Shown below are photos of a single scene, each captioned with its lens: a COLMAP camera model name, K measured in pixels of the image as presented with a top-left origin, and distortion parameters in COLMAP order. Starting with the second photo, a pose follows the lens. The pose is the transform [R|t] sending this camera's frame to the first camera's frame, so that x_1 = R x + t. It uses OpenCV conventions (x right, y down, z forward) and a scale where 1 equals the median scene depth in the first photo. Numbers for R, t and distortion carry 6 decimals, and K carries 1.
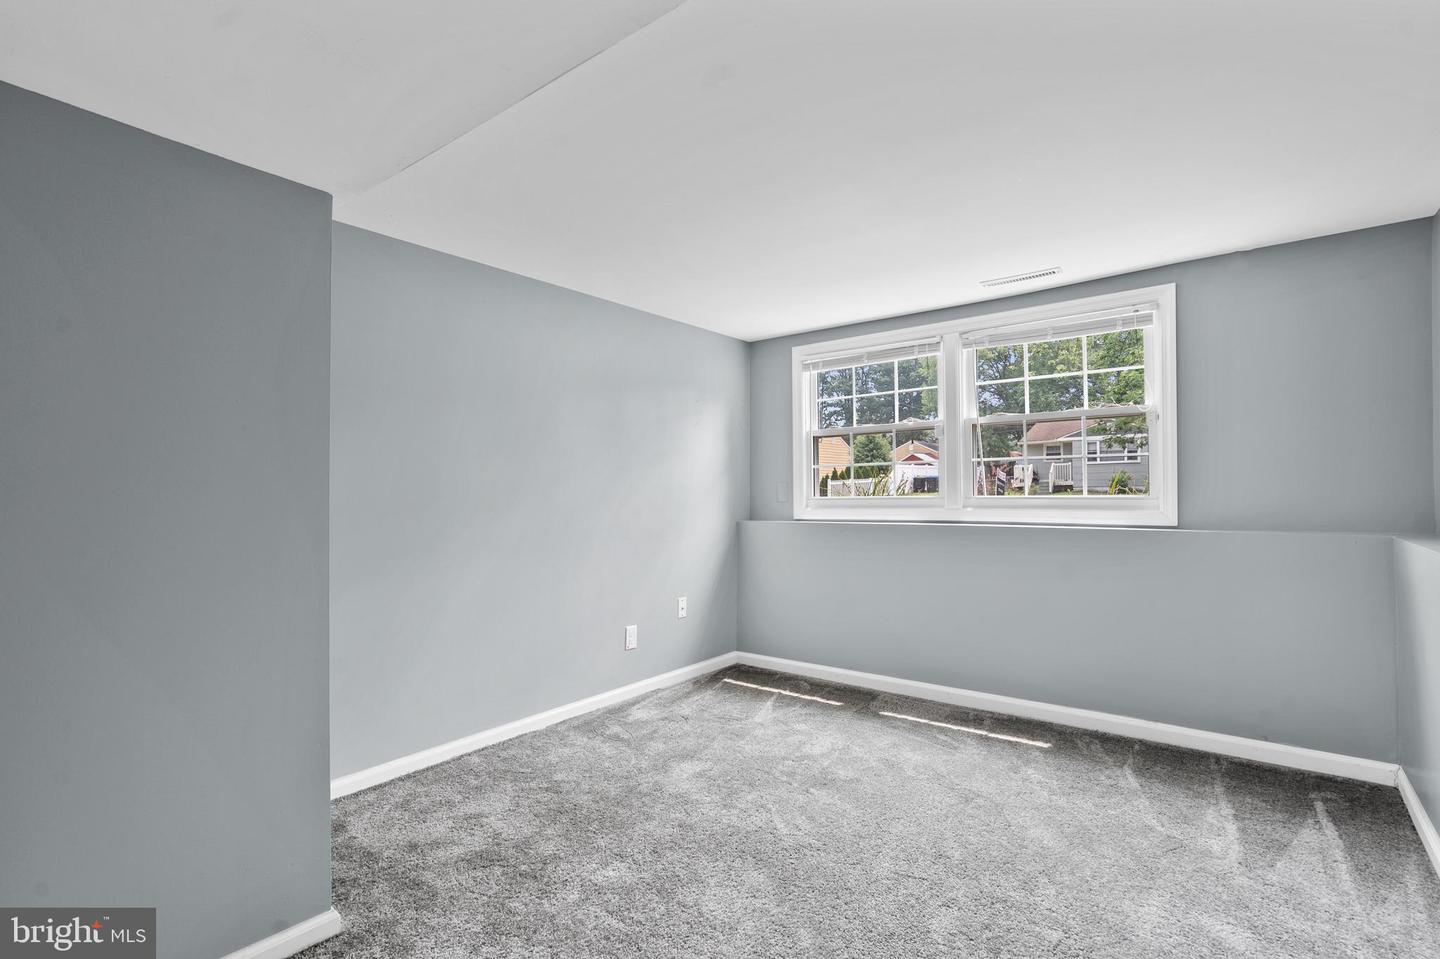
lens RADIAL K [[665.4, 0, 721.7], [0, 665.4, 473.3], [0, 0, 1]] dist [-0.004780, 0.000891]
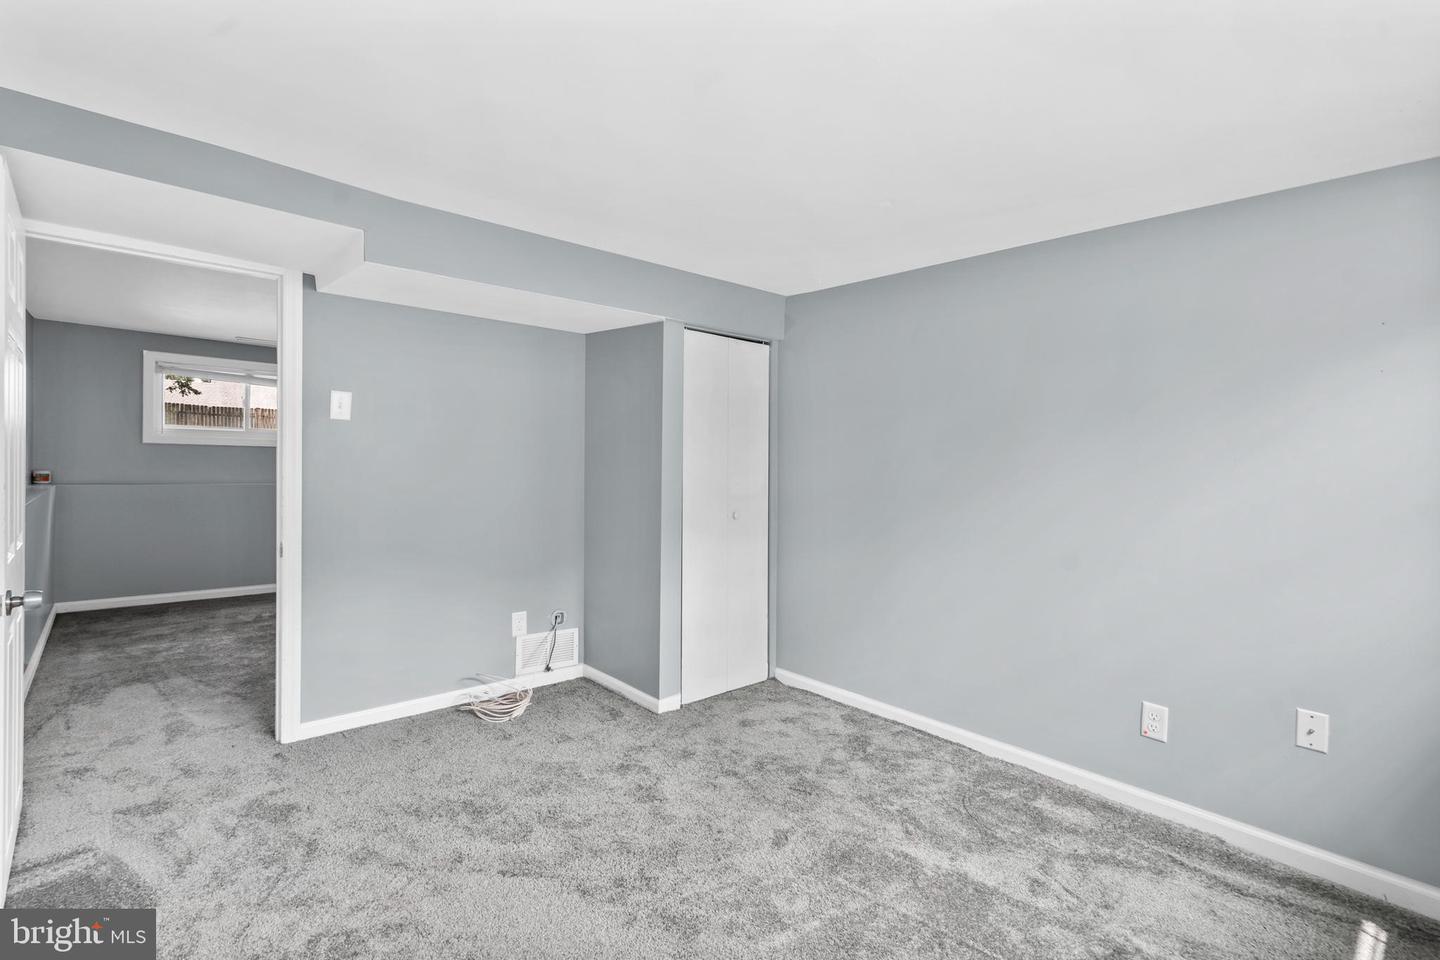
lens RADIAL K [[665.4, 0, 721.7], [0, 665.4, 473.8], [0, 0, 1]] dist [-0.004780, 0.000891]
pose [[-0.164522, 0.026670, -0.986013, 0.663339], [-0.000739, 0.999631, 0.027161, -0.007457], [0.986373, 0.005197, -0.164442, 0.834759]]
